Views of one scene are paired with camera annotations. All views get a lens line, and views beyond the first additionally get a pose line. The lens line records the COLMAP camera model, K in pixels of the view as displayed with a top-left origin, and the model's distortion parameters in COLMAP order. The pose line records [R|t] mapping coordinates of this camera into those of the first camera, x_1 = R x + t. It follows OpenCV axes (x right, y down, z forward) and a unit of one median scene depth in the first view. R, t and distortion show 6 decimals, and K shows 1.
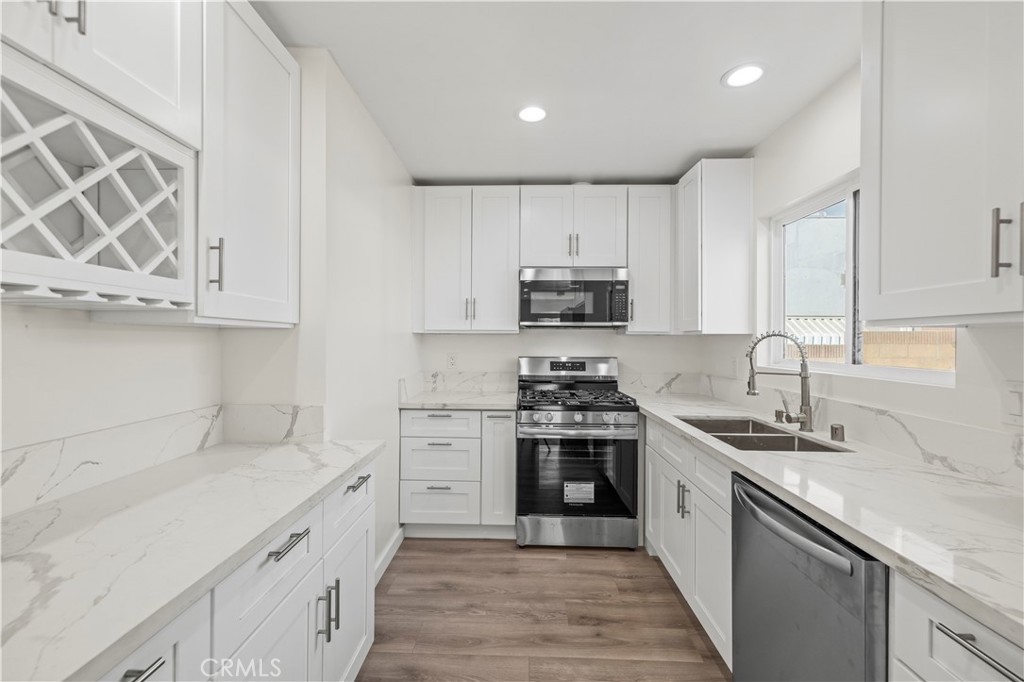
lens RADIAL K [[435.2, 0, 509.2], [0, 435.2, 340.2], [0, 0, 1]] dist [0.003855, -0.000231]
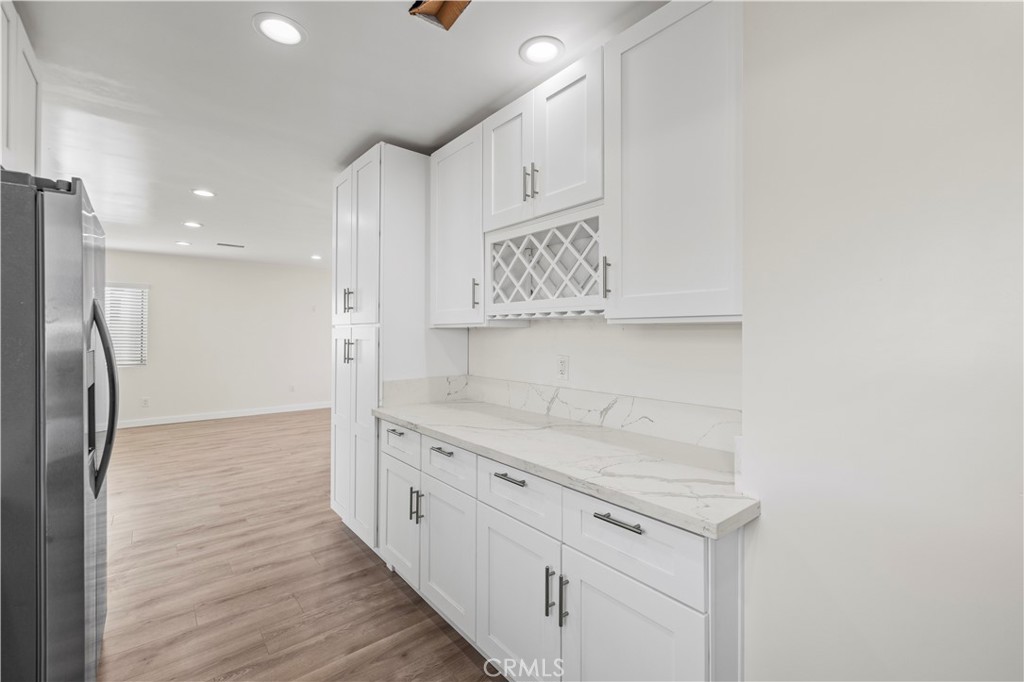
lens RADIAL K [[435.2, 0, 510.1], [0, 435.2, 336.3], [0, 0, 1]] dist [0.003855, -0.000231]
pose [[-0.752119, -0.005136, -0.659007, 0.165064], [-0.007476, 0.999972, 0.000739, 0.002375], [0.658985, 0.005483, -0.752136, 0.800987]]
